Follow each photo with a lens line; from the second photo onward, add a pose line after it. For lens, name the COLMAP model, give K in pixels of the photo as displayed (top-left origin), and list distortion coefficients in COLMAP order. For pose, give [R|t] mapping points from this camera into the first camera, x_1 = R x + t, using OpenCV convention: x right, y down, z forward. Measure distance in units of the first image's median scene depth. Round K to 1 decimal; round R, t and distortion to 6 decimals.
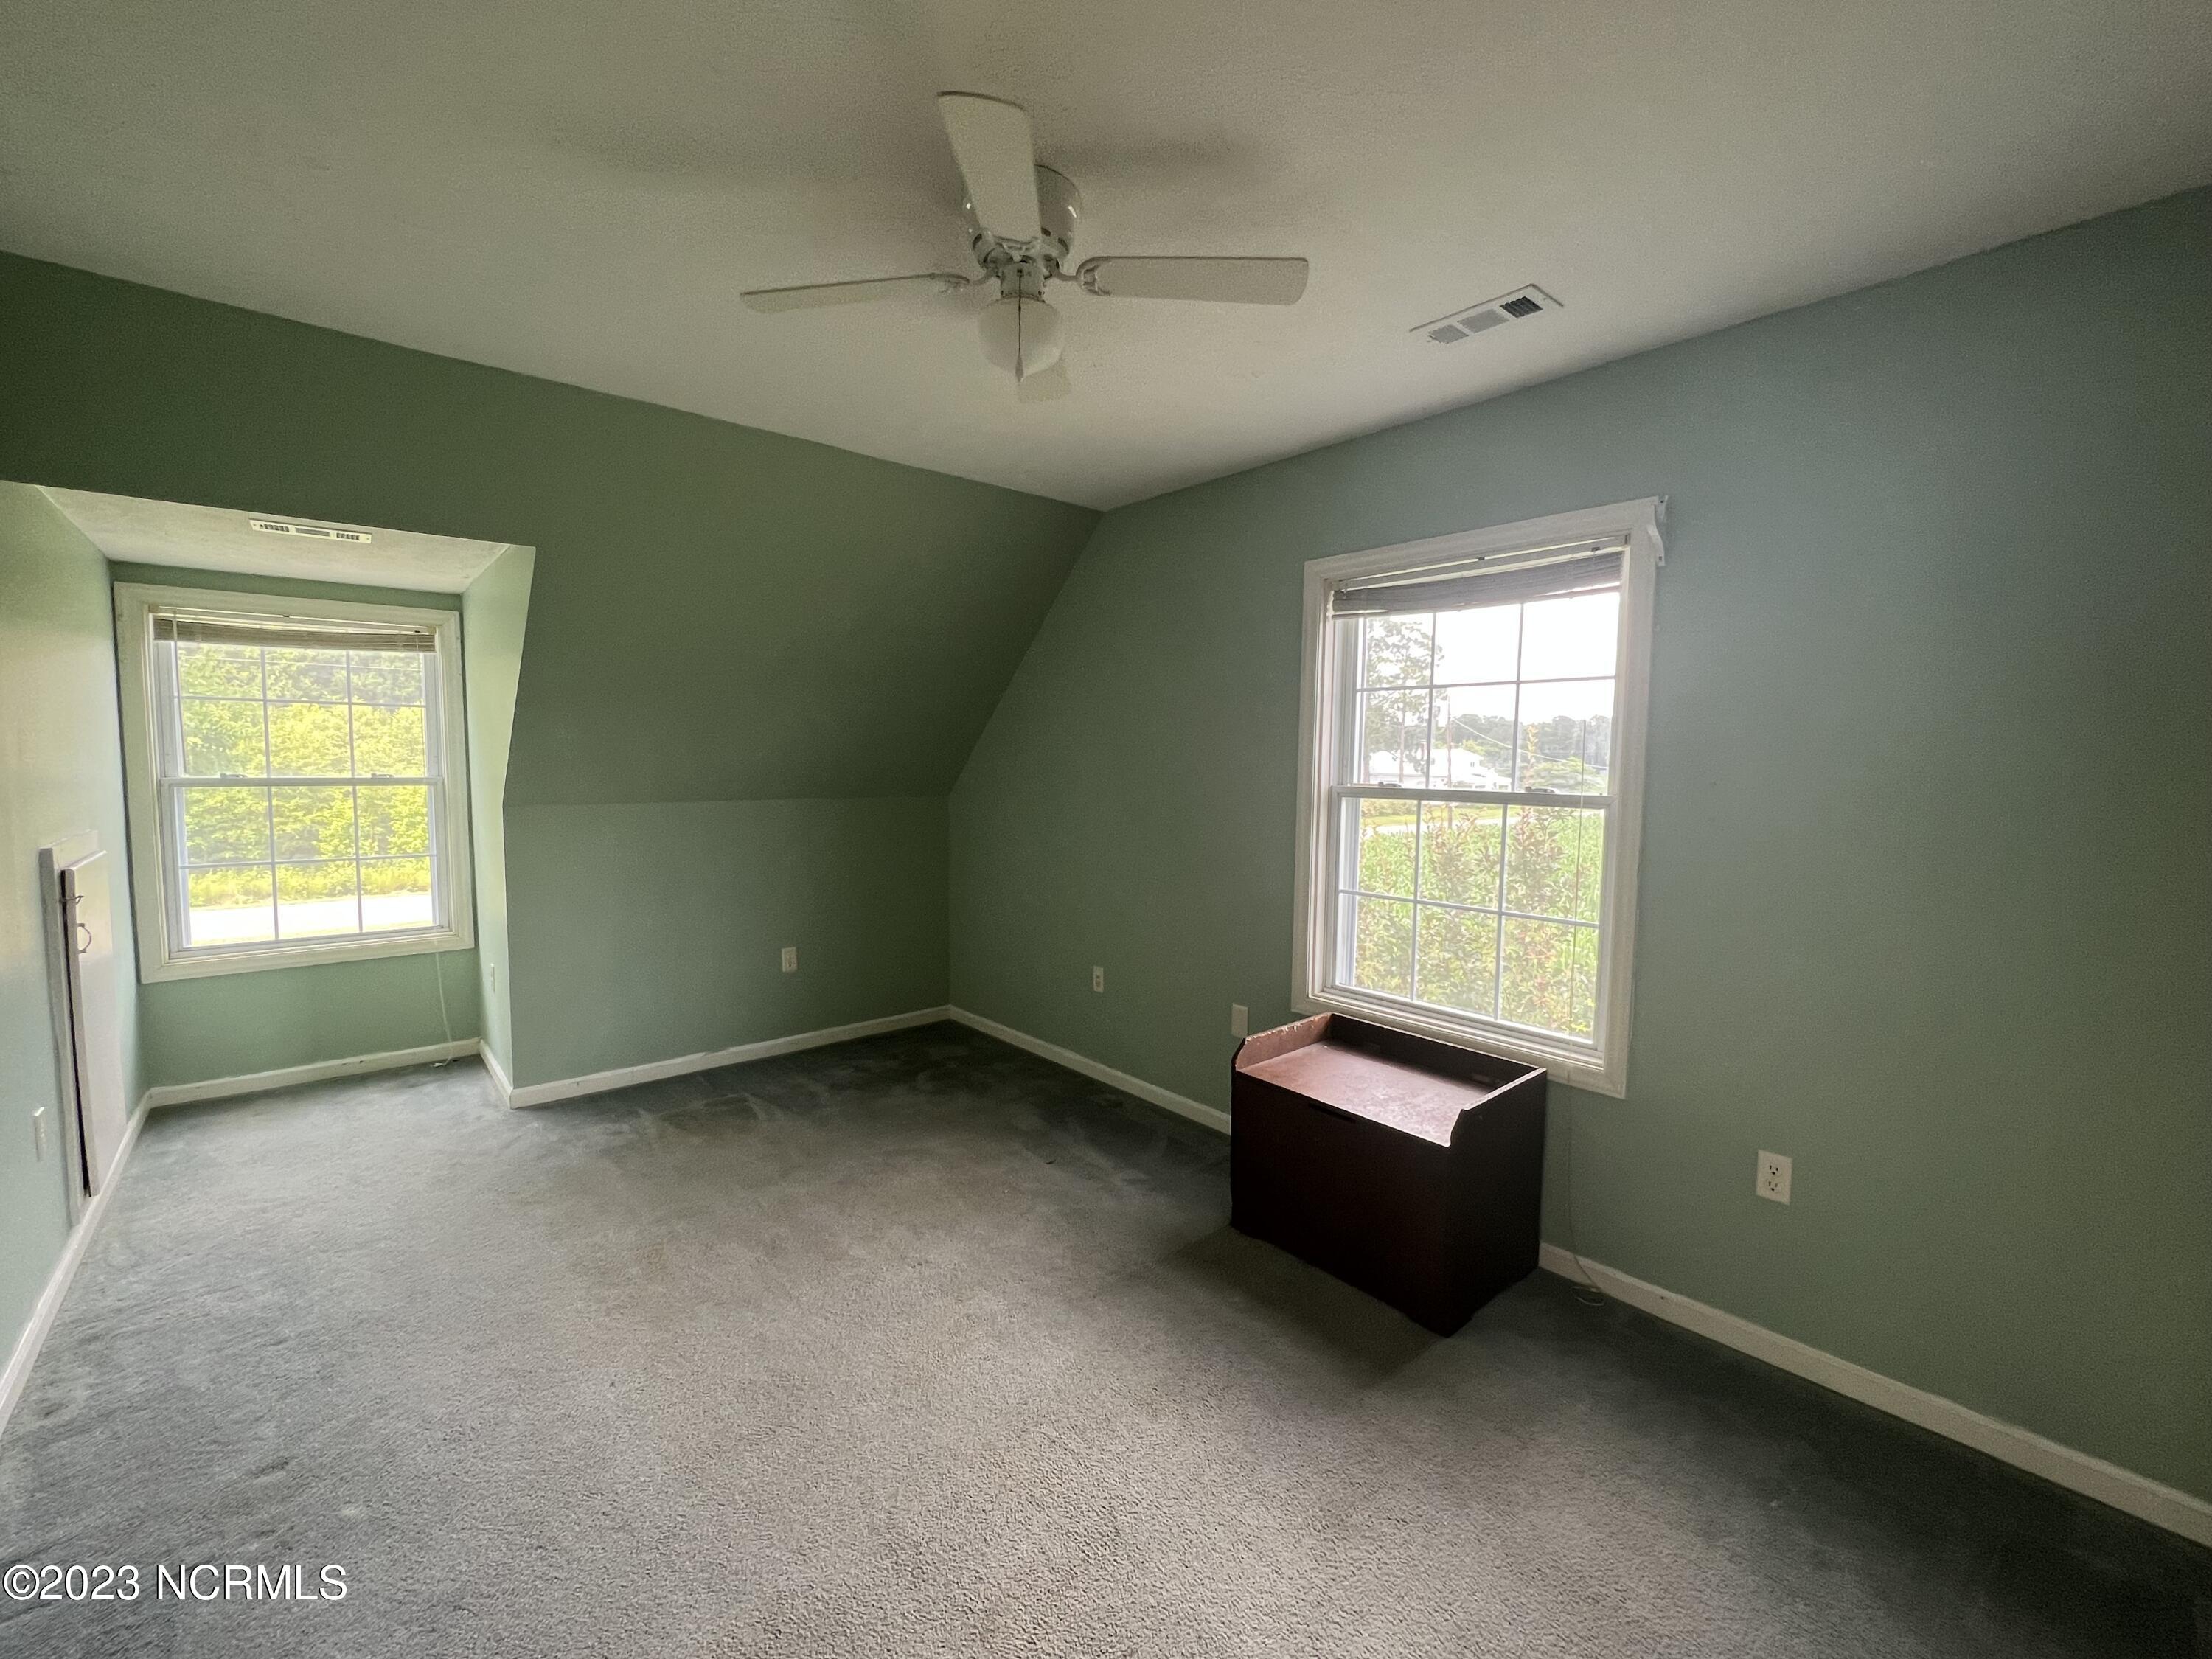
lens RADIAL K [[895.9, 0, 1109.2], [0, 895.9, 832.5], [0, 0, 1]] dist [-0.003215, 0.000931]
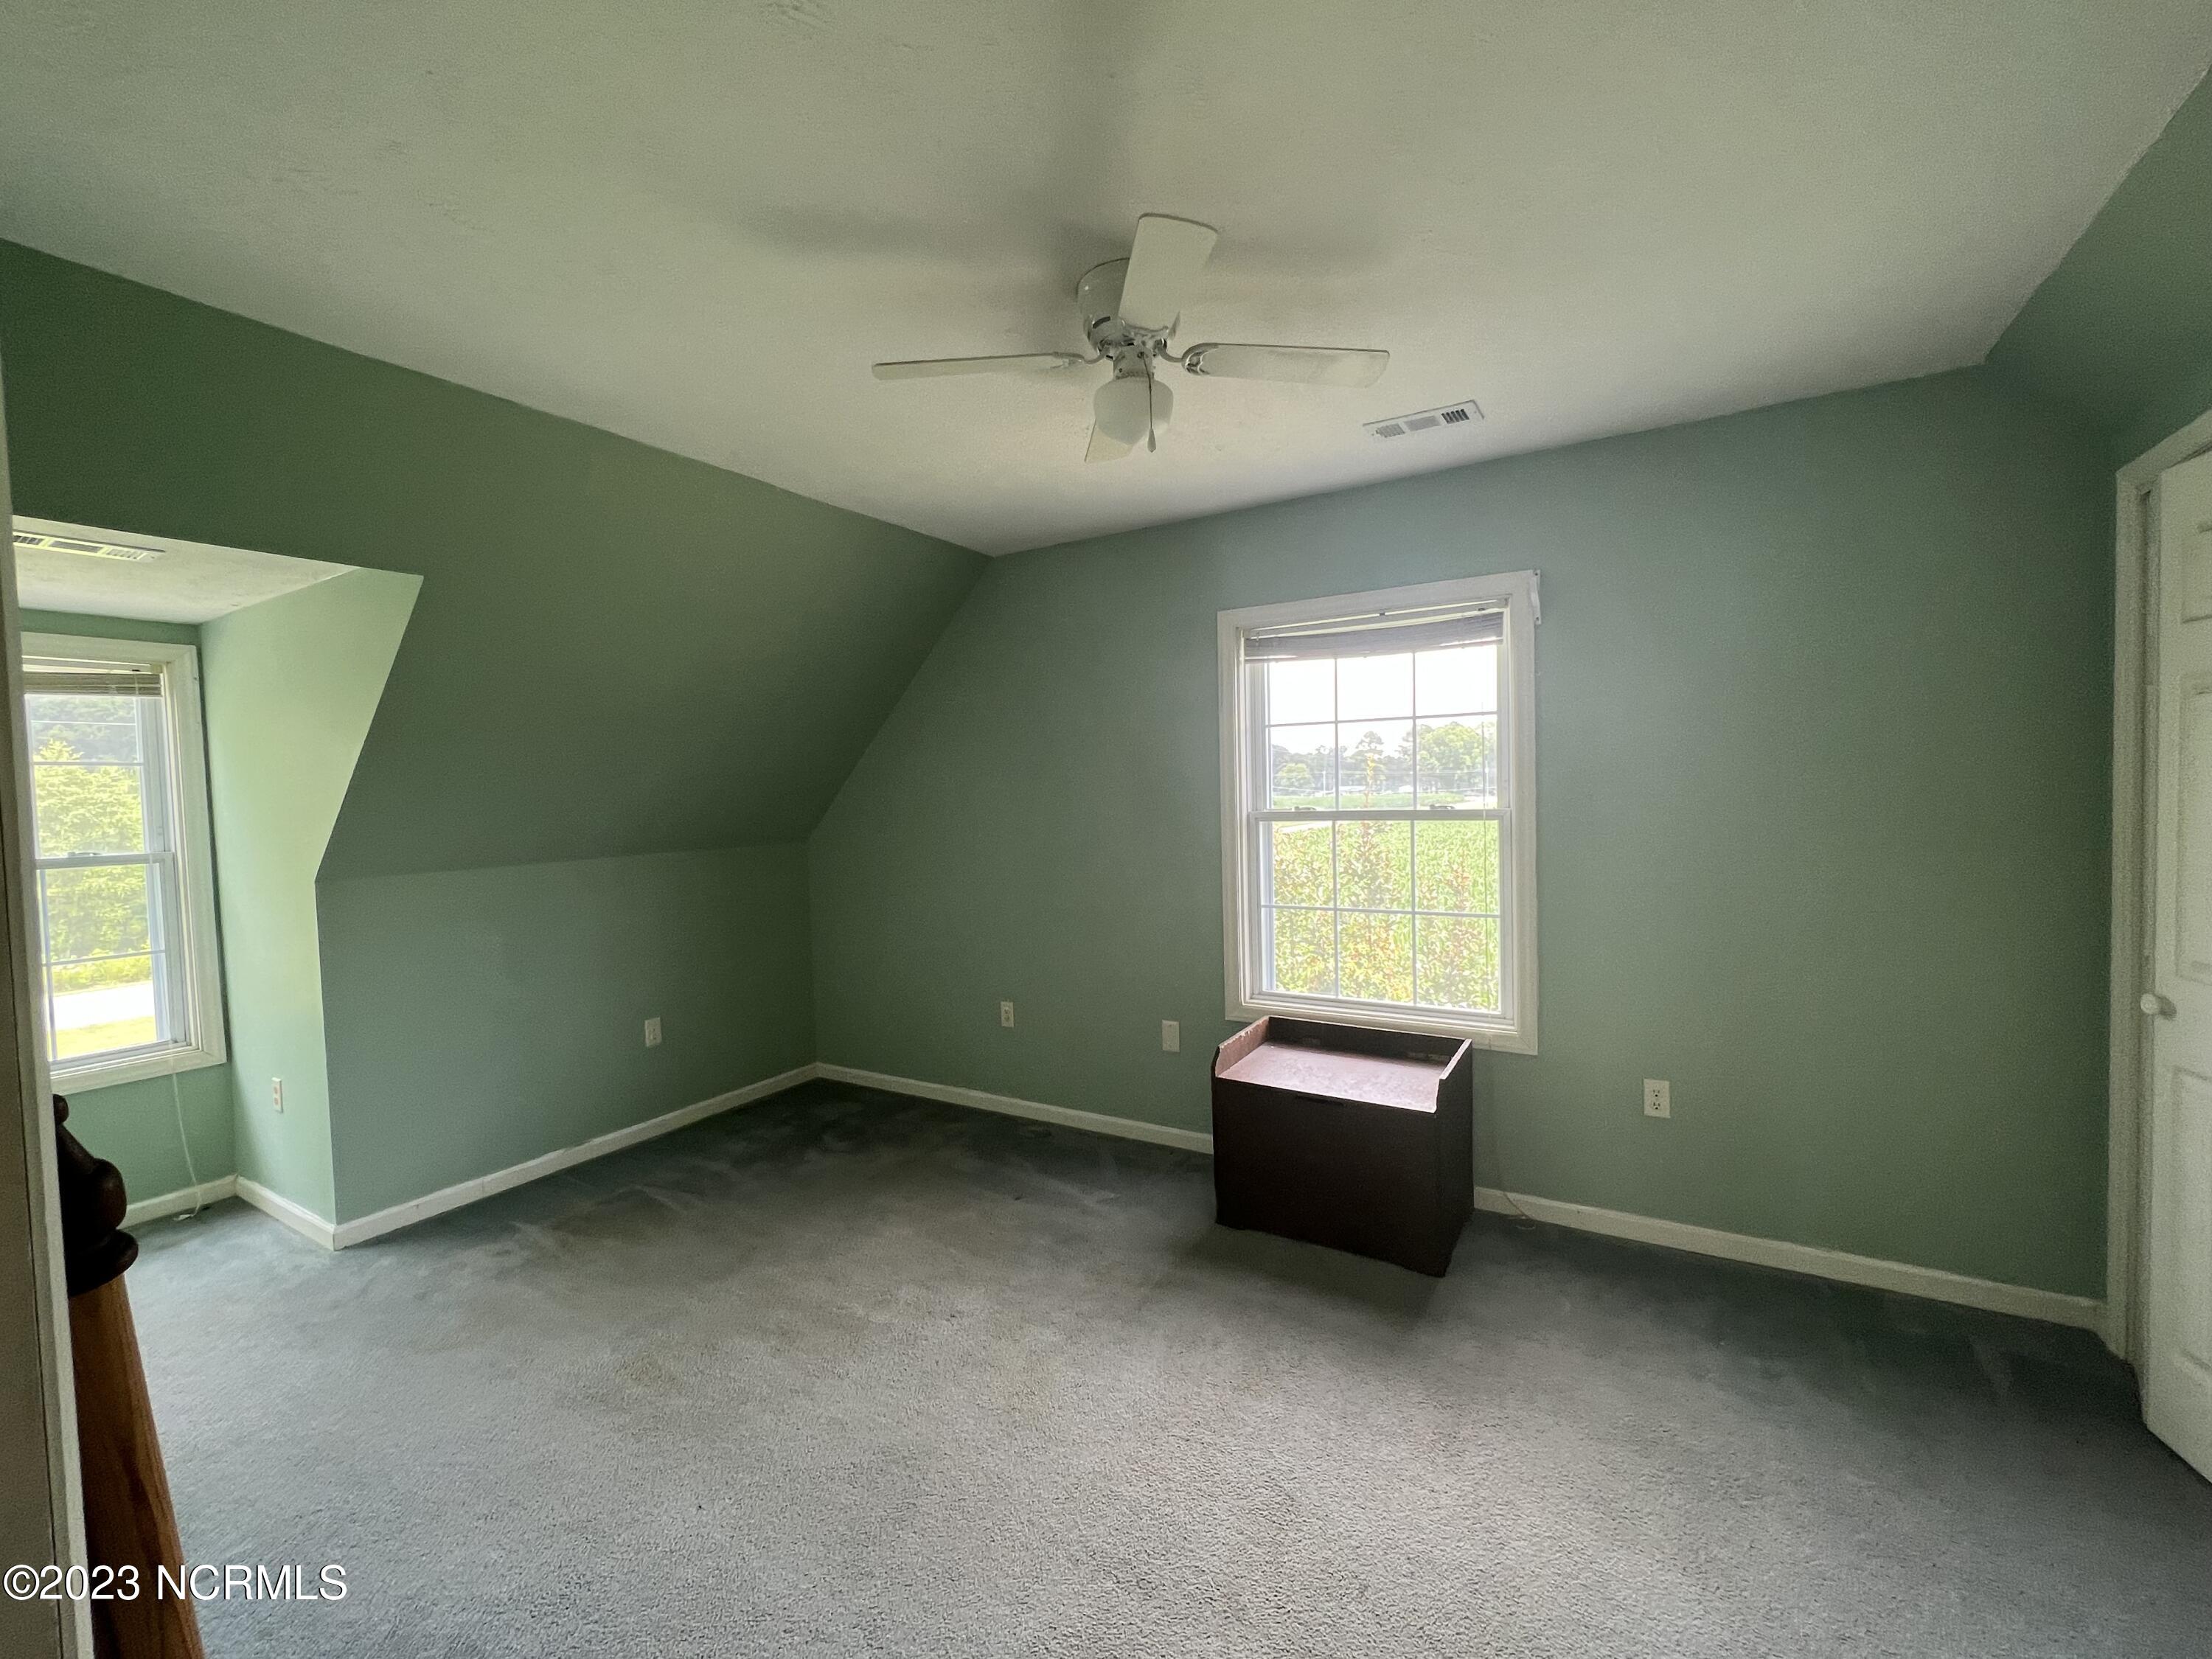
lens RADIAL K [[895.9, 0, 1099.2], [0, 895.9, 834.5], [0, 0, 1]] dist [-0.003215, 0.000931]
pose [[0.953383, -0.051307, 0.297371, -0.289235], [0.062367, 0.997665, -0.027821, -0.005419], [-0.295249, 0.045070, 0.954357, -0.004938]]
